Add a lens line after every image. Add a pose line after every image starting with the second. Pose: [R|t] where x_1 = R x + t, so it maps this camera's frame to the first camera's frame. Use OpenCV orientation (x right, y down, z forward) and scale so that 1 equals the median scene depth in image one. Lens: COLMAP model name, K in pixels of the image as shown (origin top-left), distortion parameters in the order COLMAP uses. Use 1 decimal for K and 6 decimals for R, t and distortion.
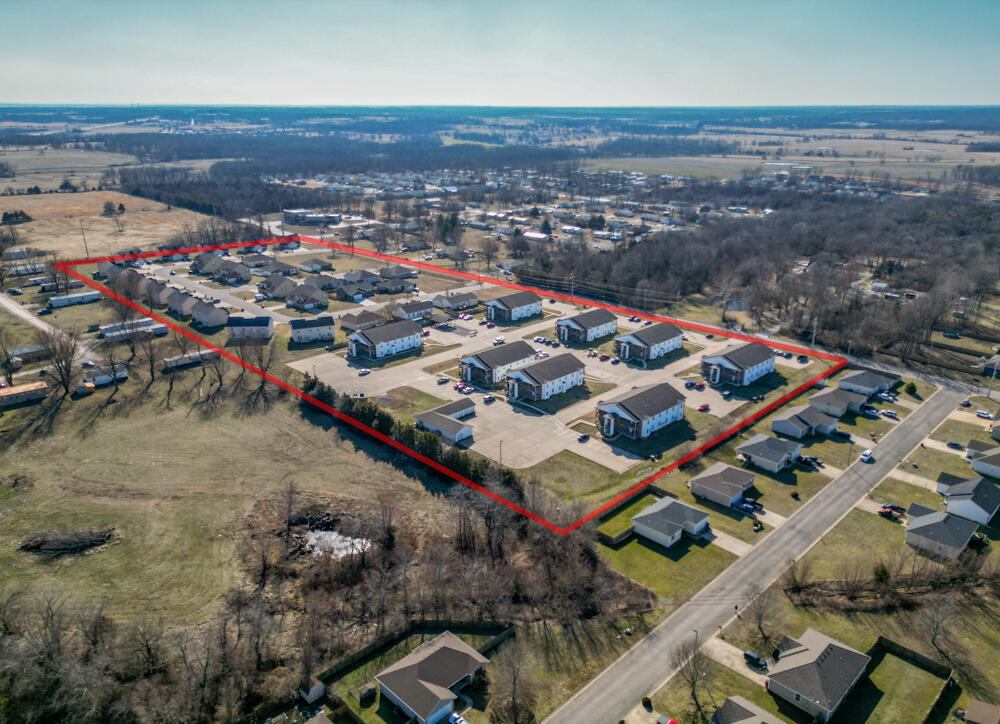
lens RADIAL K [[716.3, 0, 500.0], [0, 716.3, 362.0], [0, 0, 1]] dist [0.026979, -0.000283]
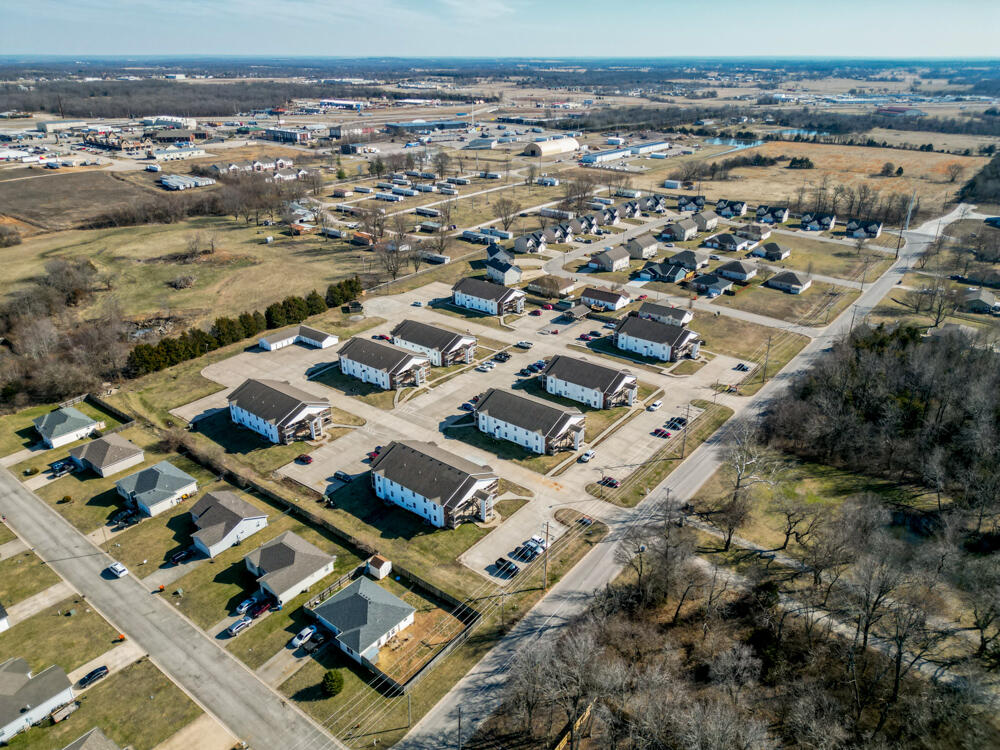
lens RADIAL K [[755.1, 0, 562.9], [0, 755.1, 377.3], [0, 0, 1]] dist [0.004658, -0.001998]
pose [[0.128724, 0.389570, -0.911957, 1.032861], [-0.337488, 0.881925, 0.329104, -0.377093], [0.932487, 0.265411, 0.245000, 1.044272]]
